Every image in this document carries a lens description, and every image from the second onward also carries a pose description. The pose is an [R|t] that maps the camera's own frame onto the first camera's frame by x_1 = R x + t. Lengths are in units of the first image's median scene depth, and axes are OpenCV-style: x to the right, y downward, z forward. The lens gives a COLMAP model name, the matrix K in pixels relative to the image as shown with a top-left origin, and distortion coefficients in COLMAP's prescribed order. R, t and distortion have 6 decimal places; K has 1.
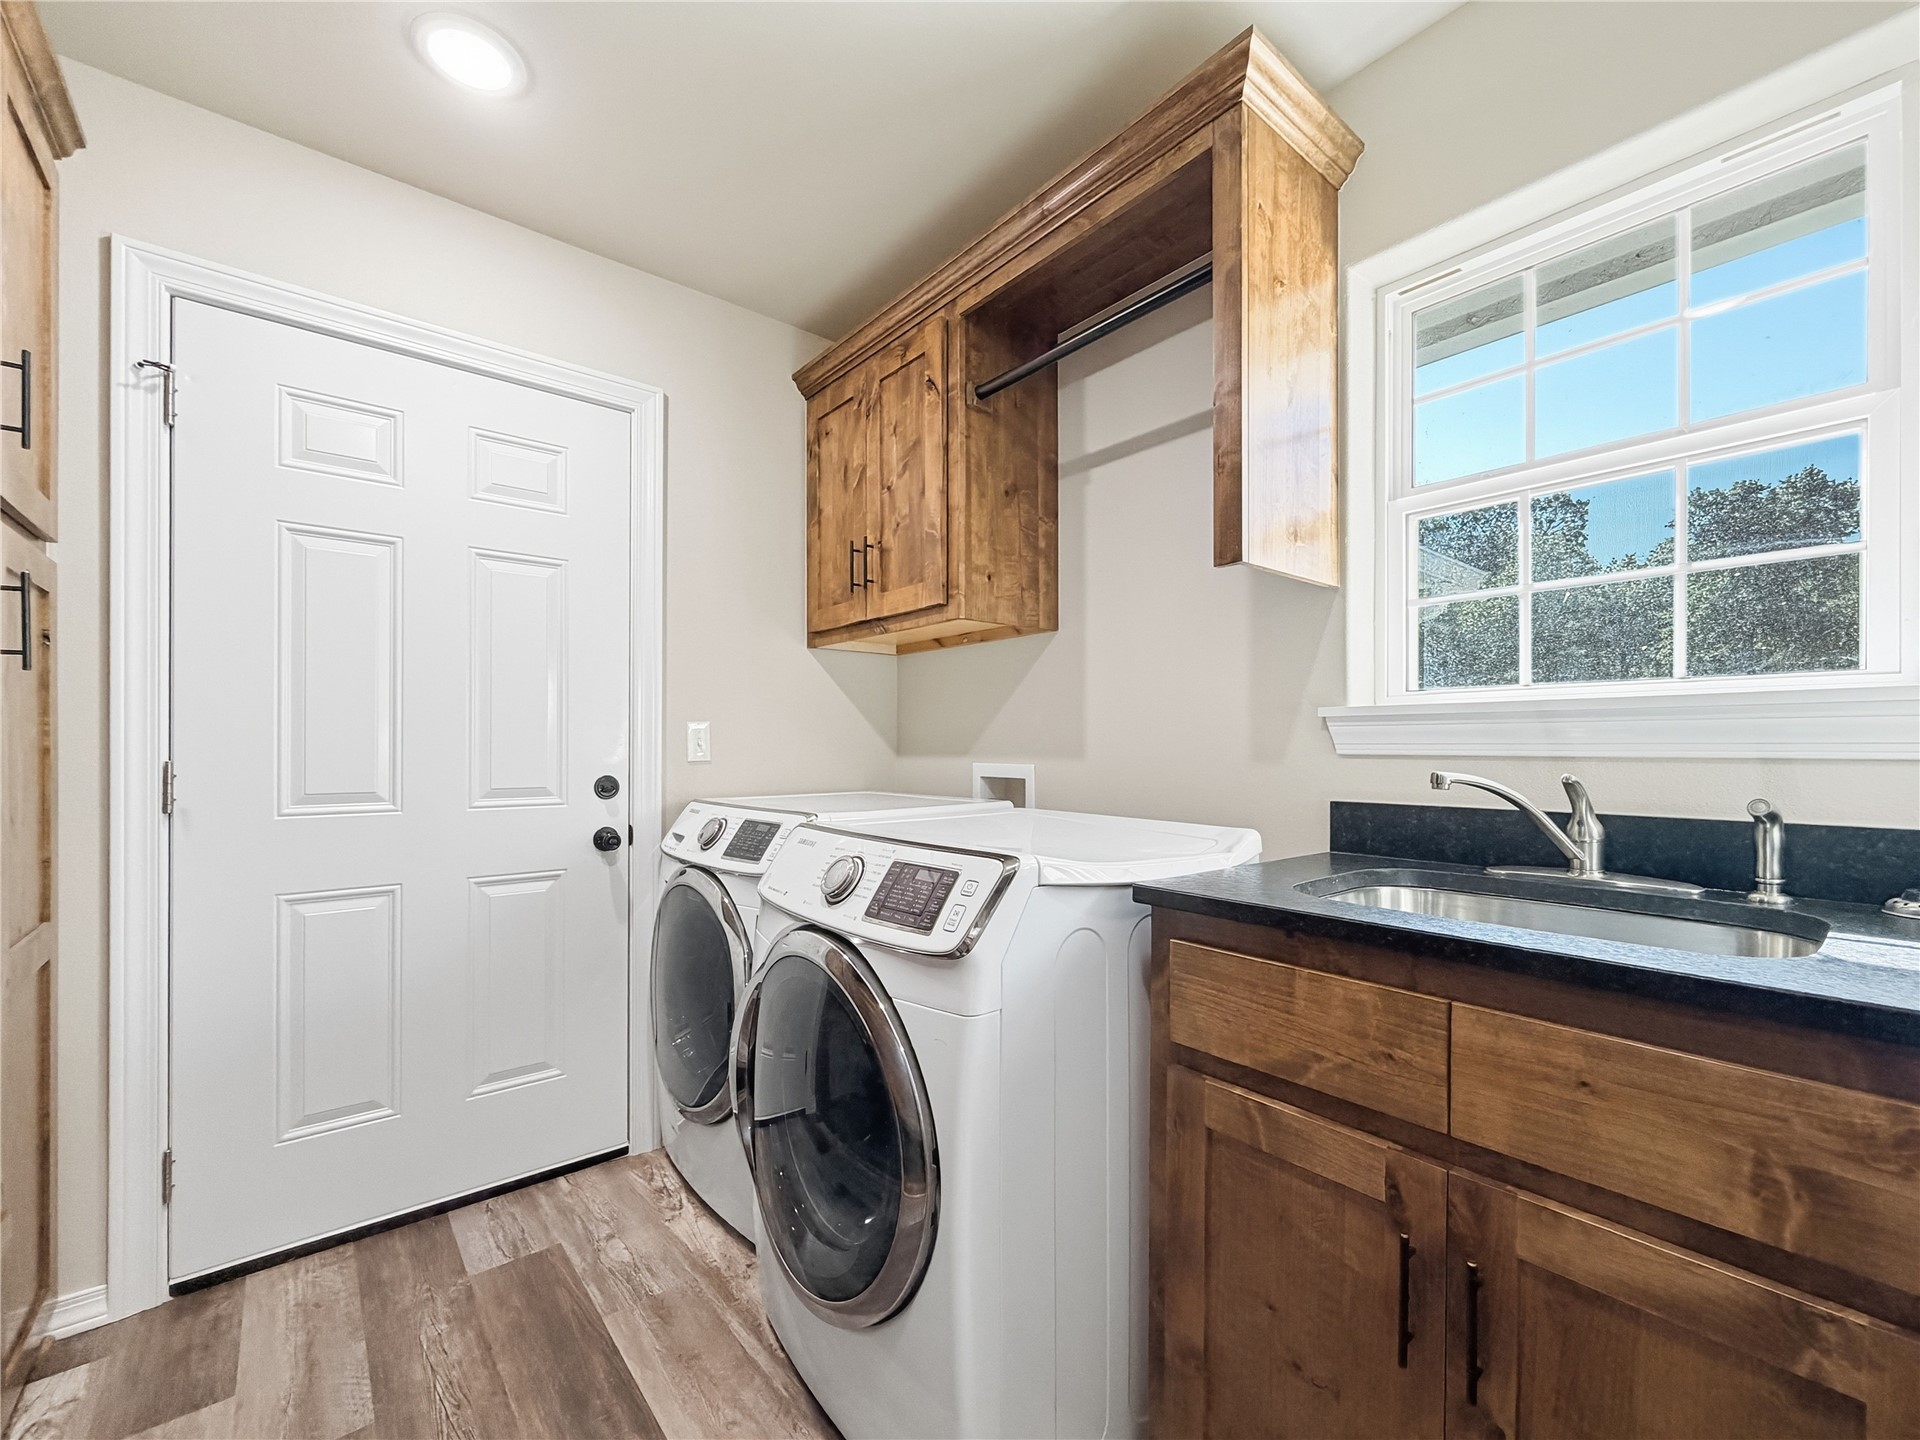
lens RADIAL K [[800.0, 0, 962.1], [0, 800.0, 744.0], [0, 0, 1]] dist [-0.000197, -0.000047]
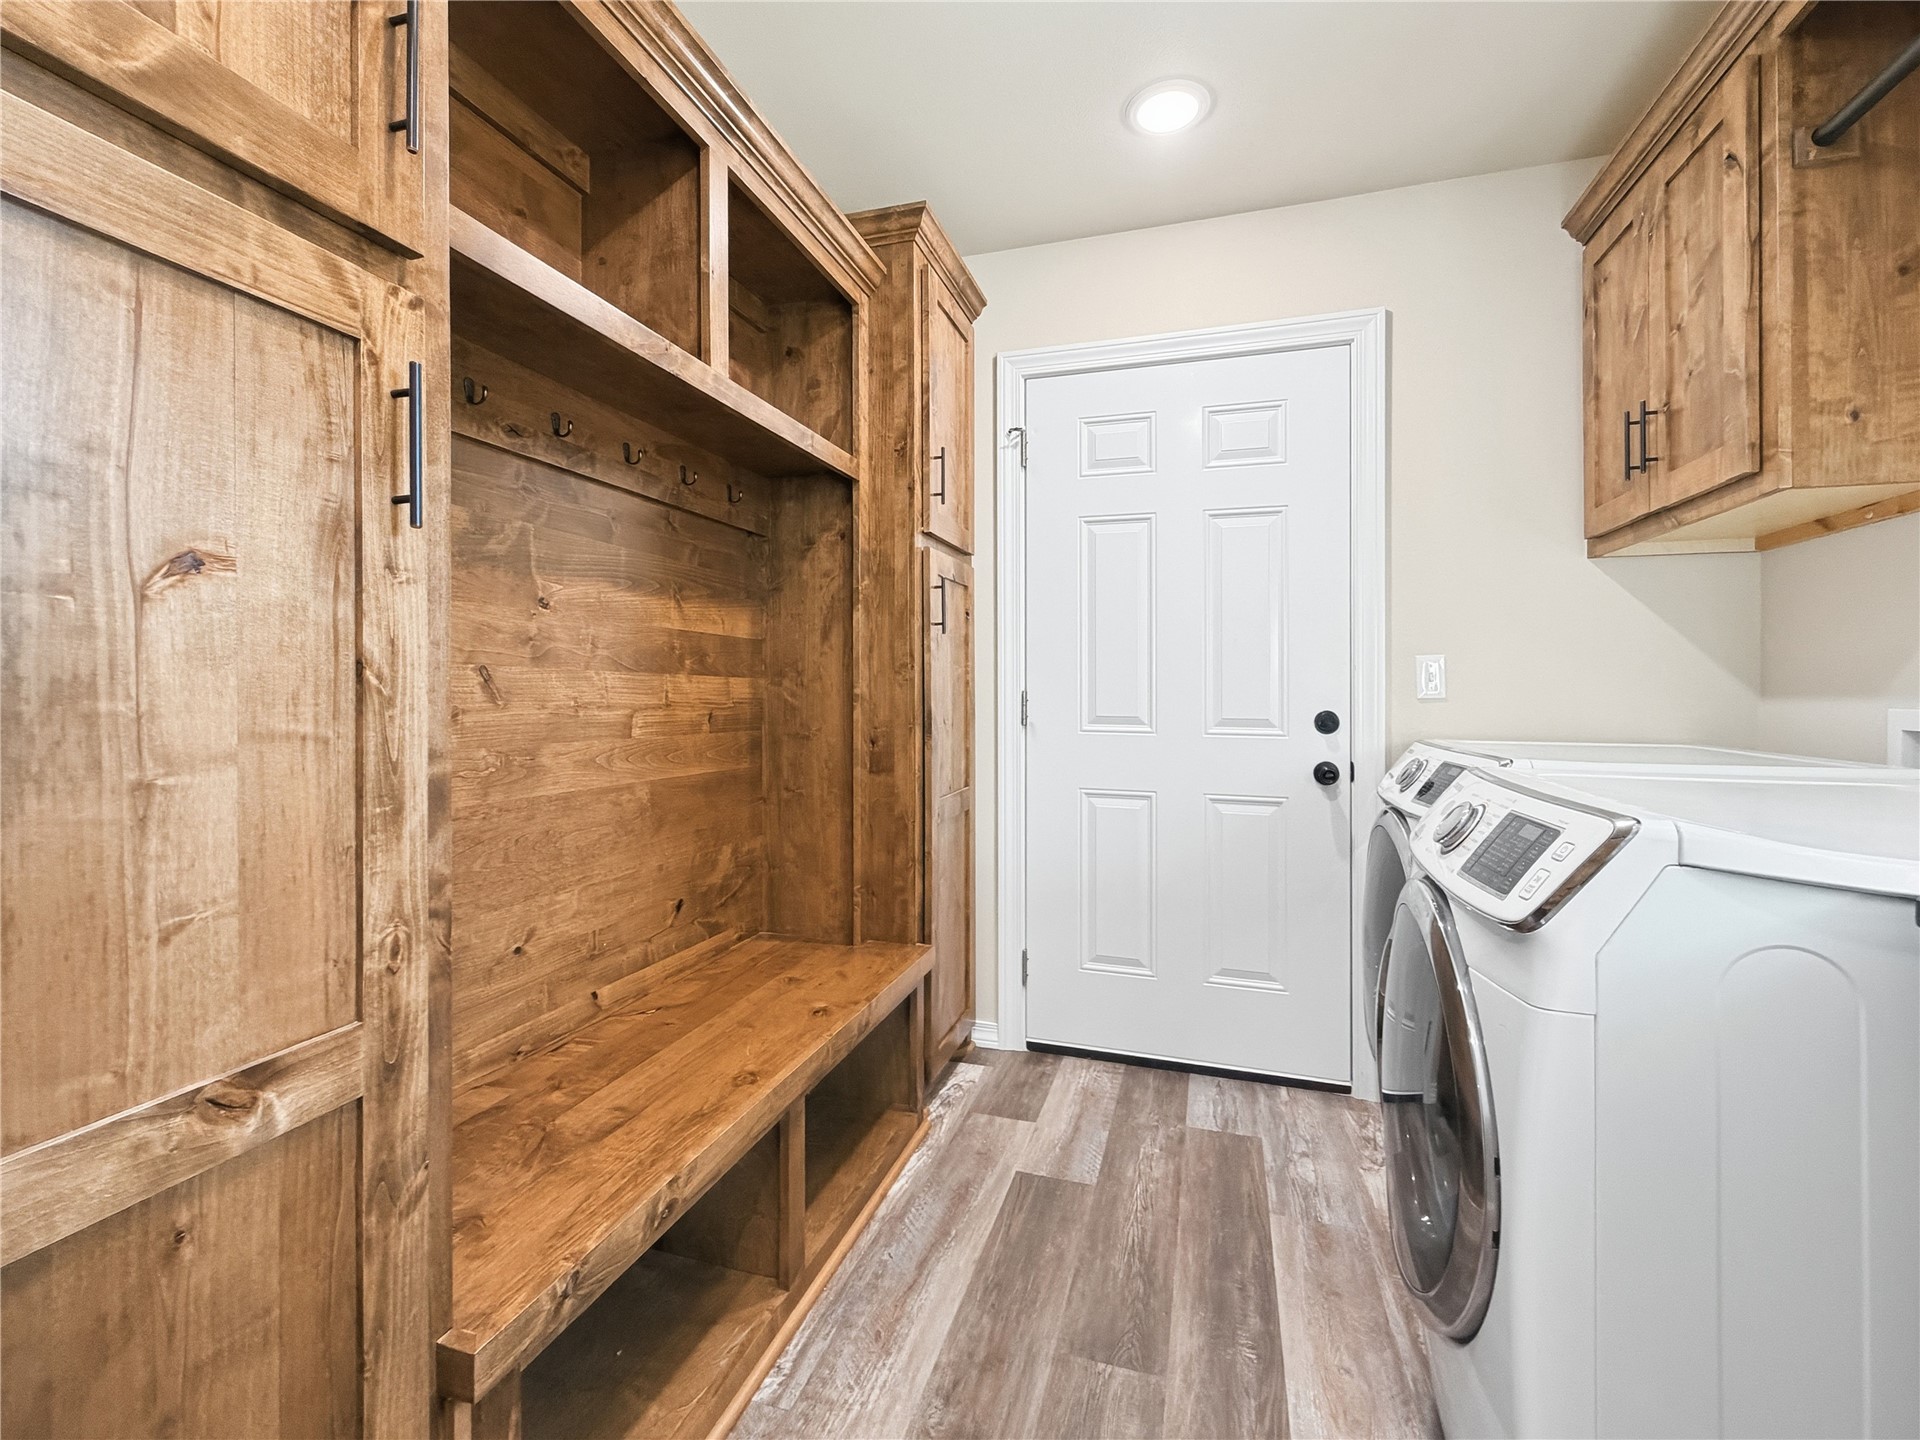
lens RADIAL K [[839.5, 0, 956.4], [0, 839.5, 693.7], [0, 0, 1]] dist [0.000140, 0.000217]
pose [[0.541408, 0.008595, -0.840716, 0.217506], [-0.003667, 0.999962, 0.007862, 0.012445], [0.840752, -0.001174, 0.541419, 0.033164]]
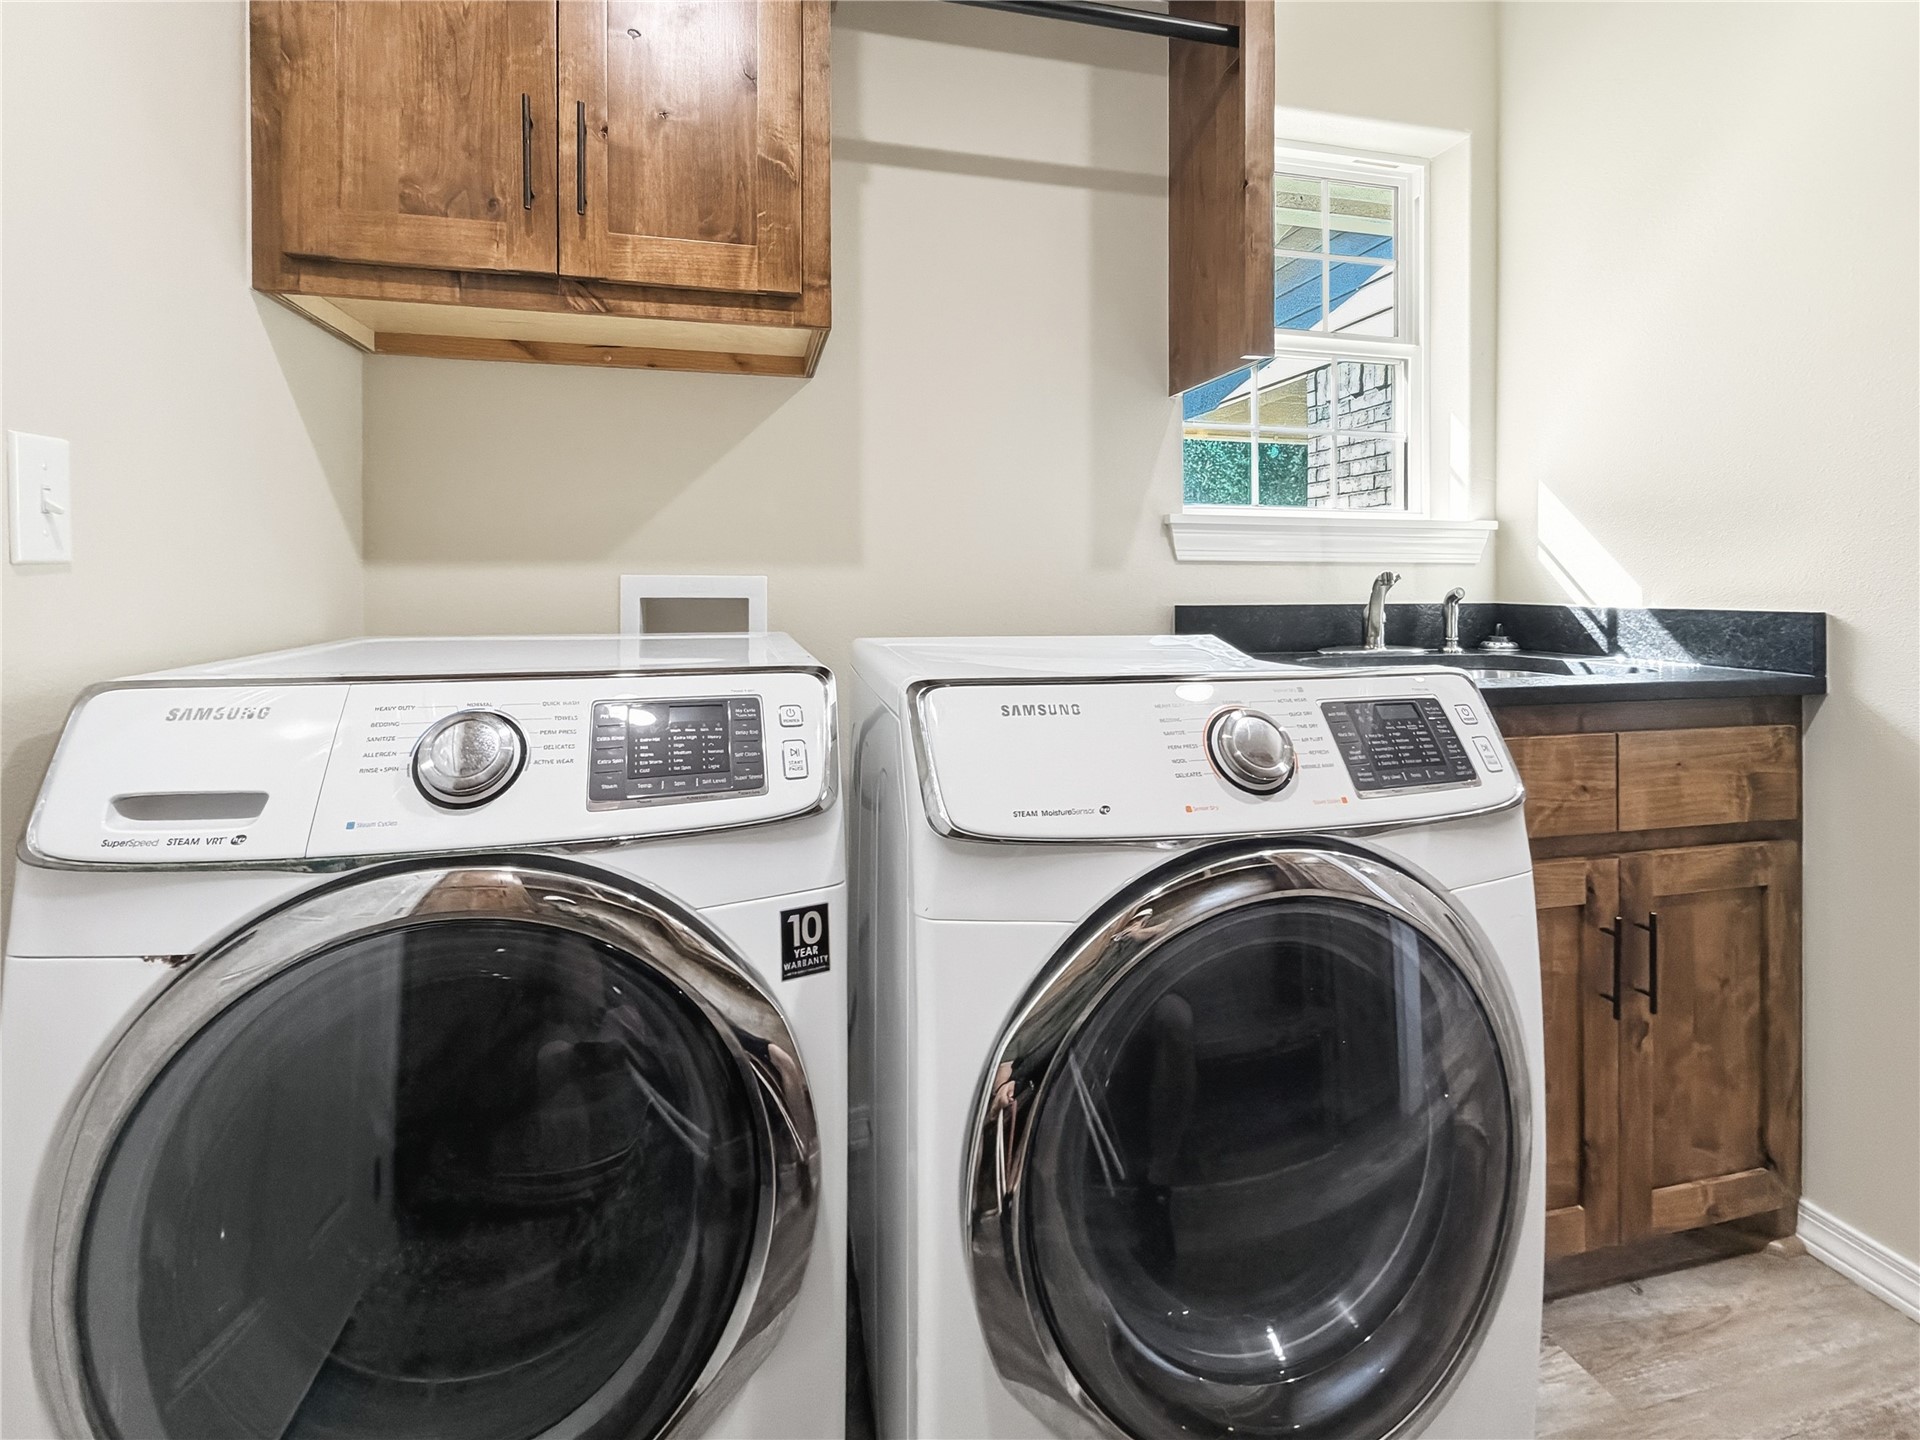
lens RADIAL K [[889.3, 0, 959.7], [0, 889.3, 580.6], [0, 0, 1]] dist [-0.000381, -0.000102]
pose [[0.434936, -0.000238, 0.900461, -0.562685], [-0.004739, 0.999986, 0.002553, 0.030937], [-0.900449, -0.005378, 0.434928, 0.621100]]
